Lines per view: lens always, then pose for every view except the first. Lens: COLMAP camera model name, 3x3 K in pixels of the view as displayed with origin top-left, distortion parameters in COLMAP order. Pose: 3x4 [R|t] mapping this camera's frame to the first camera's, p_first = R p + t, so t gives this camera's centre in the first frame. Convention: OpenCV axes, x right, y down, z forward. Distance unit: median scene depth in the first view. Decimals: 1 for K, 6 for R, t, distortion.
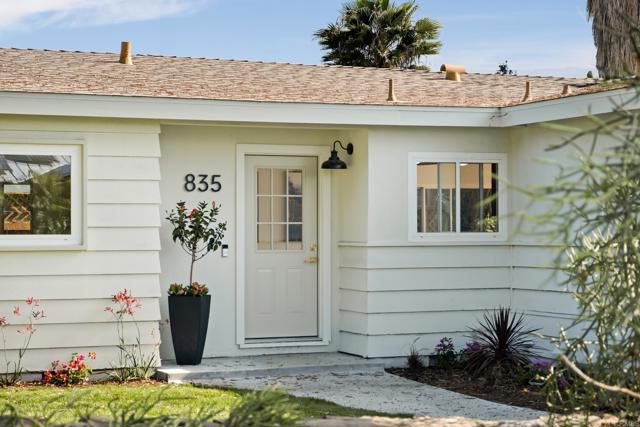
lens RADIAL K [[1328.8, 0, 320.0], [0, 1328.8, 213.5], [0, 0, 1]] dist [0.439742, -0.047421]
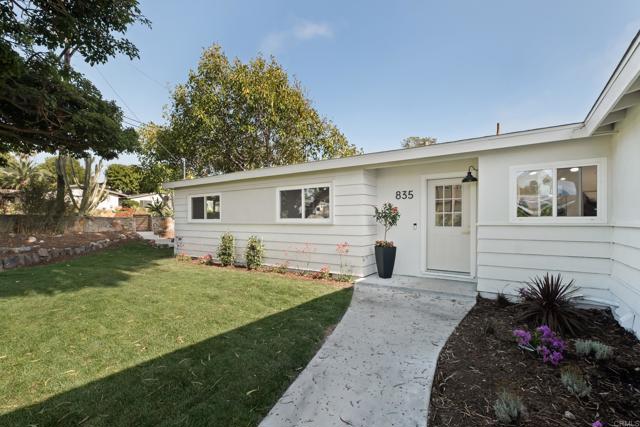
lens RADIAL K [[287.3, 0, 320.0], [0, 287.3, 213.5], [0, 0, 1]] dist [0.000659, 0.000005]
pose [[0.560444, -0.015341, -0.828050, 0.221982], [0.011802, 0.999875, -0.010537, 0.010975], [0.828108, -0.003868, 0.560555, 0.626296]]
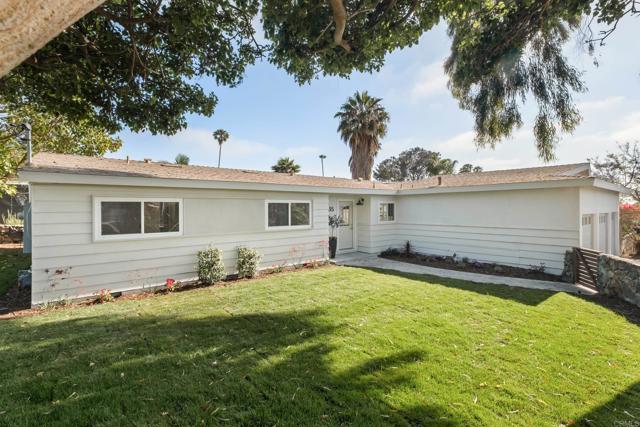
lens RADIAL K [[287.3, 0, 320.0], [0, 287.3, 213.5], [0, 0, 1]] dist [0.000659, 0.000005]
pose [[0.963133, -0.010214, 0.268830, -0.336081], [0.002671, 0.999593, 0.028407, -0.033725], [-0.269011, -0.026642, 0.962769, 0.227132]]
